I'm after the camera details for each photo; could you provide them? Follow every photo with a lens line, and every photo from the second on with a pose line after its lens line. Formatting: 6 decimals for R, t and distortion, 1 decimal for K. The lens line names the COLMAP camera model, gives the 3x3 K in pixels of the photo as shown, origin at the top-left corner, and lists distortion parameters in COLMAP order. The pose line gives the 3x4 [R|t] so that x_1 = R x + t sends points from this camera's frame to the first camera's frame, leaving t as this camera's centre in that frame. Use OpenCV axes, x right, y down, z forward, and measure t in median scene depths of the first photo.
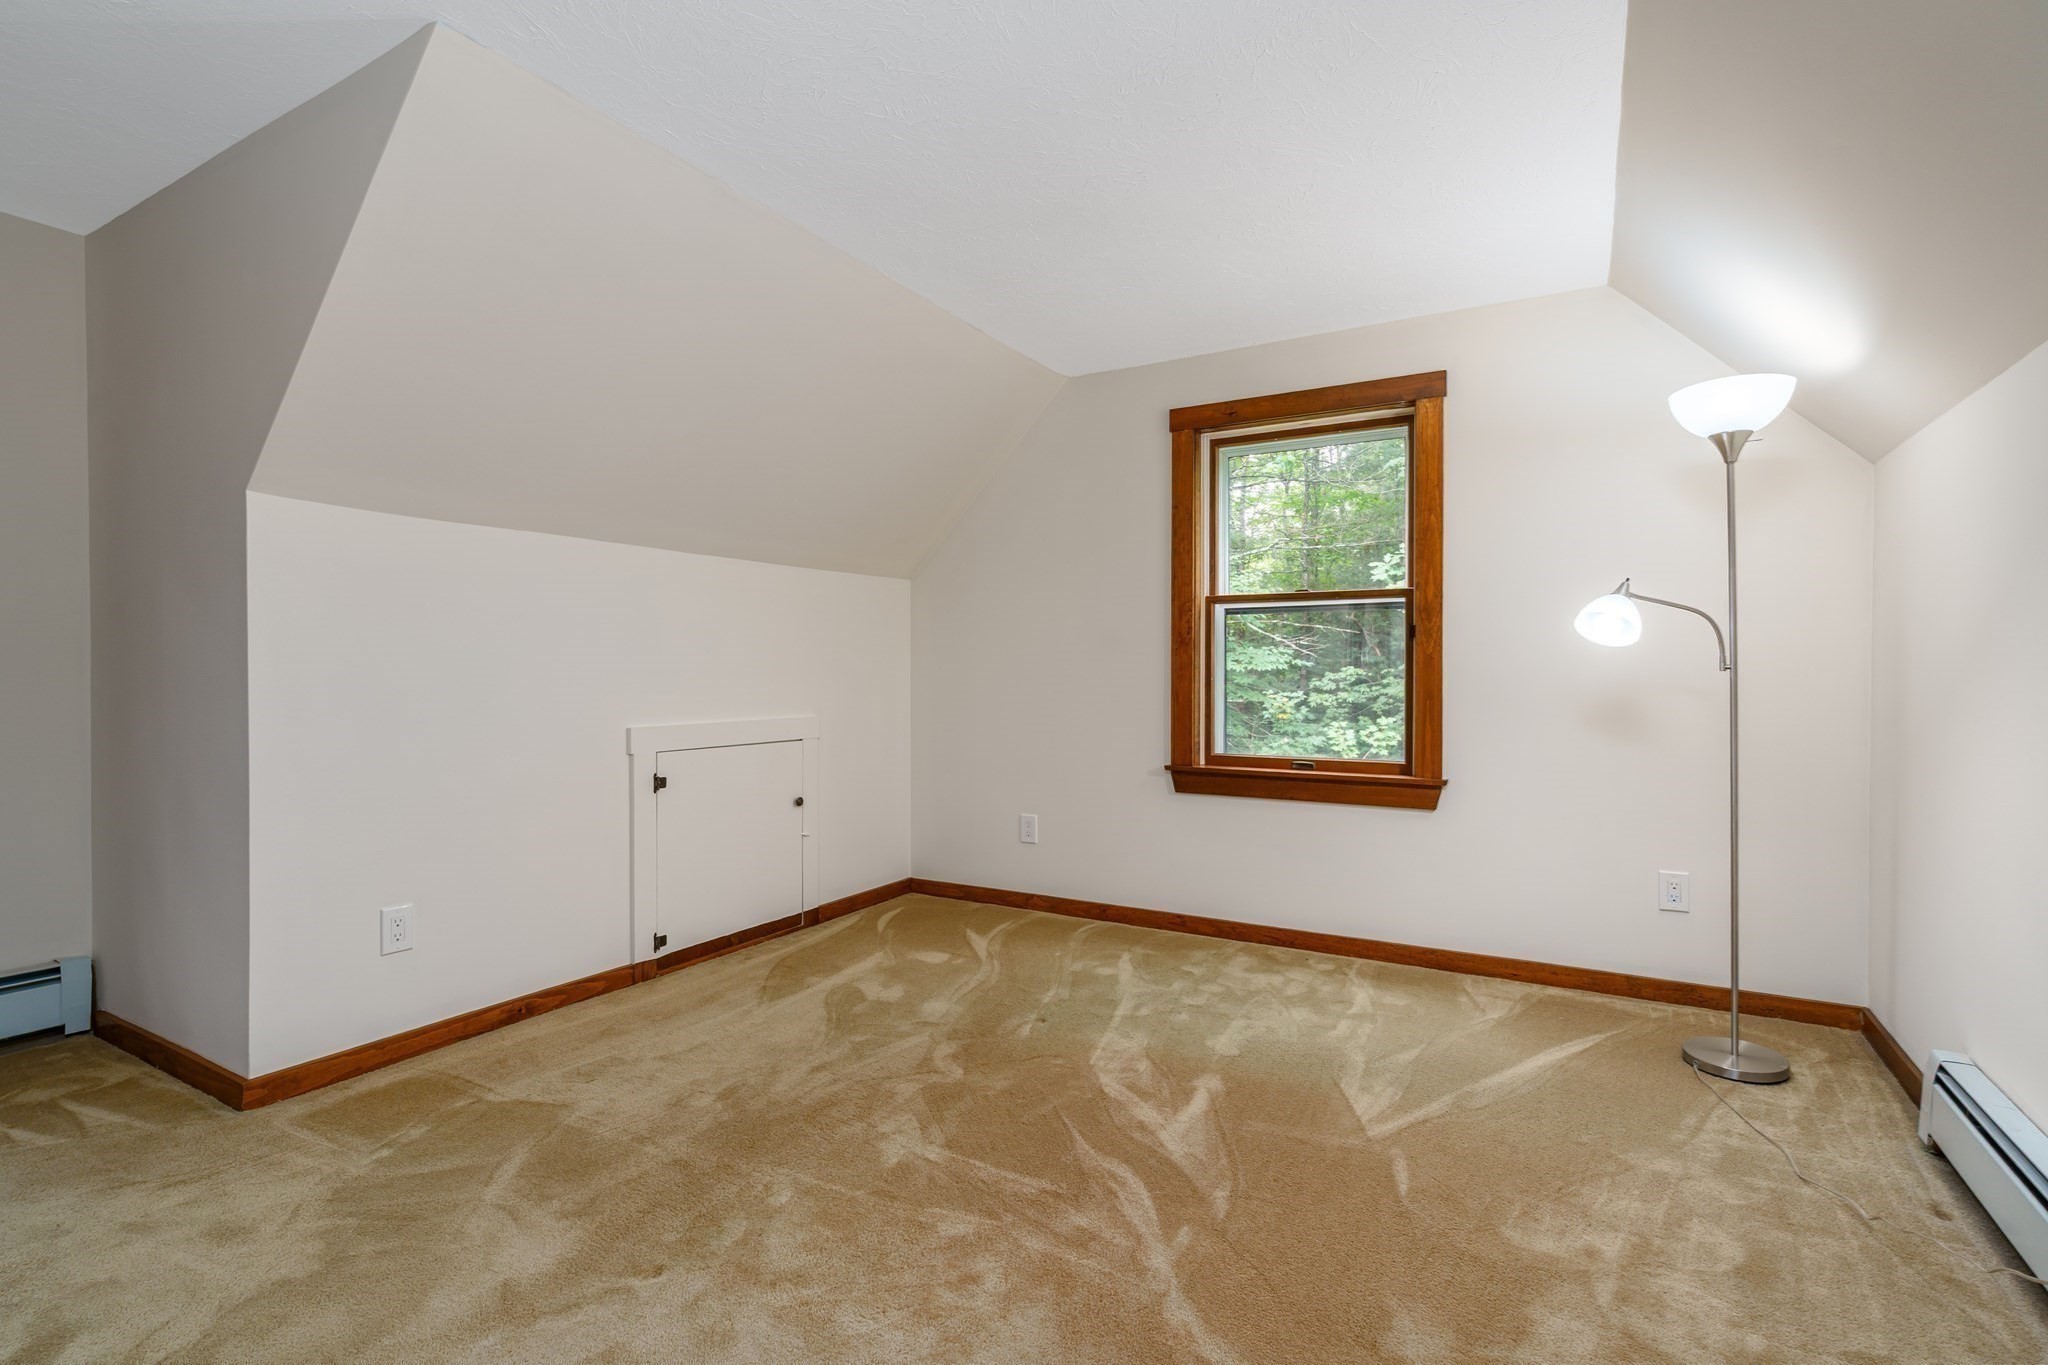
lens RADIAL K [[938.8, 0, 1017.0], [0, 938.8, 682.3], [0, 0, 1]] dist [-0.001207, 0.000384]
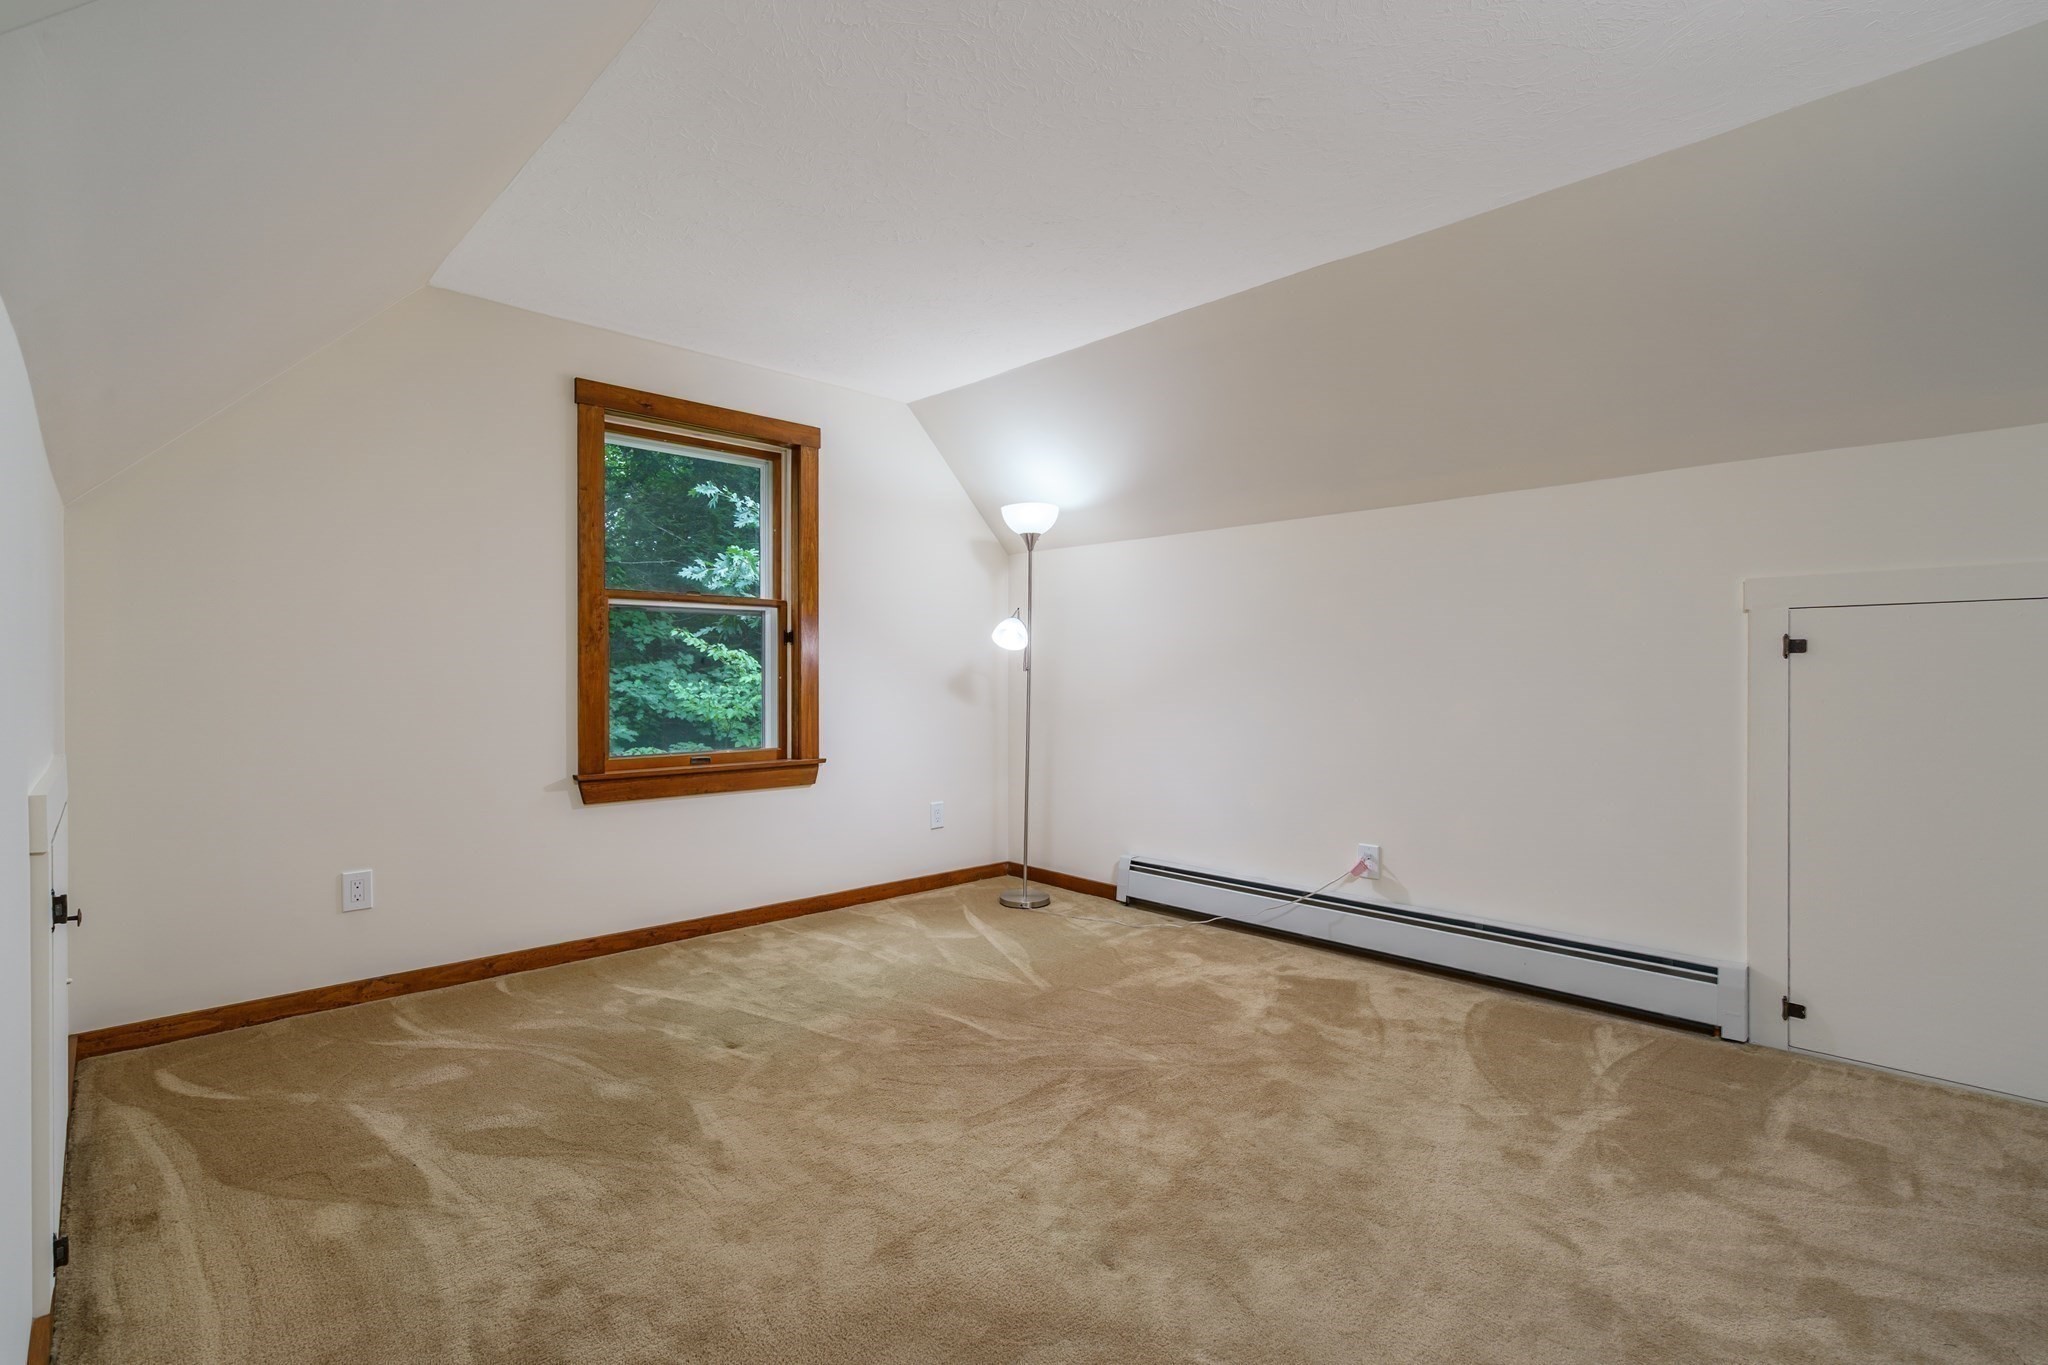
lens RADIAL K [[973.0, 0, 1024.5], [0, 973.0, 676.3], [0, 0, 1]] dist [-0.000236, 0.000331]
pose [[0.269213, -0.007571, 0.963051, -0.688058], [0.006945, 0.999958, 0.005919, -0.009847], [-0.963056, 0.005095, 0.269254, 0.380803]]
